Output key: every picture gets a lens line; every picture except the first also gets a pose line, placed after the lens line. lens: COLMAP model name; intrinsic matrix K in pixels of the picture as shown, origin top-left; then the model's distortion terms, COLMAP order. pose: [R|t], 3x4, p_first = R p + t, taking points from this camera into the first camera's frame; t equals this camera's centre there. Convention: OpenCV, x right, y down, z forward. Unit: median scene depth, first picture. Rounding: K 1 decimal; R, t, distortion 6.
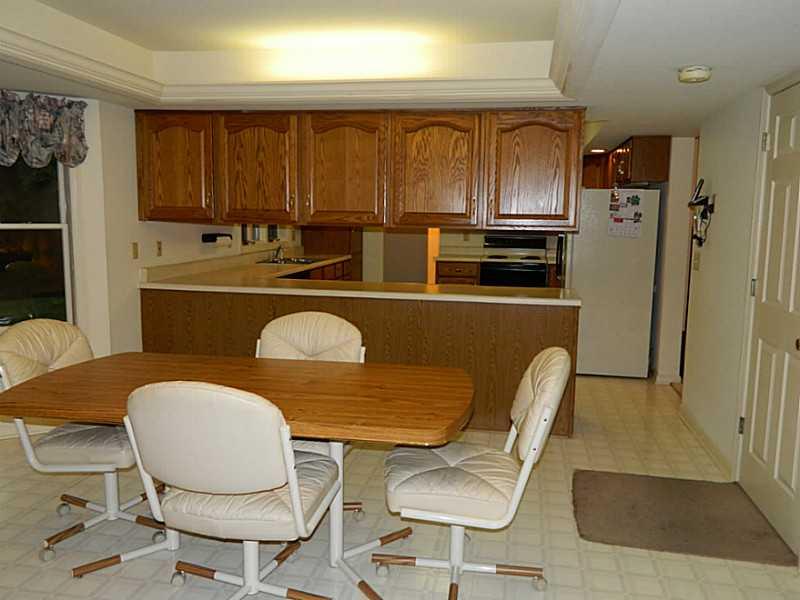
lens RADIAL K [[657.9, 0, 400.0], [0, 657.9, 300.0], [0, 0, 1]] dist [-0.009042, -0.006161]
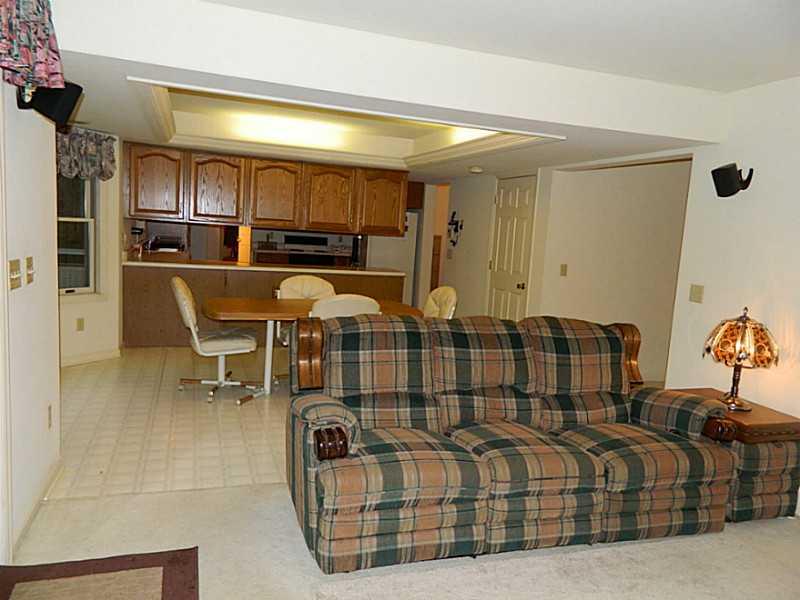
lens RADIAL K [[598.5, 0, 400.0], [0, 598.5, 300.0], [0, 0, 1]] dist [-0.003239, -0.001031]
pose [[0.873368, -0.016668, 0.486776, -0.556974], [0.011452, 0.999841, 0.013690, 0.052855], [-0.486926, -0.006382, 0.873420, -0.481022]]
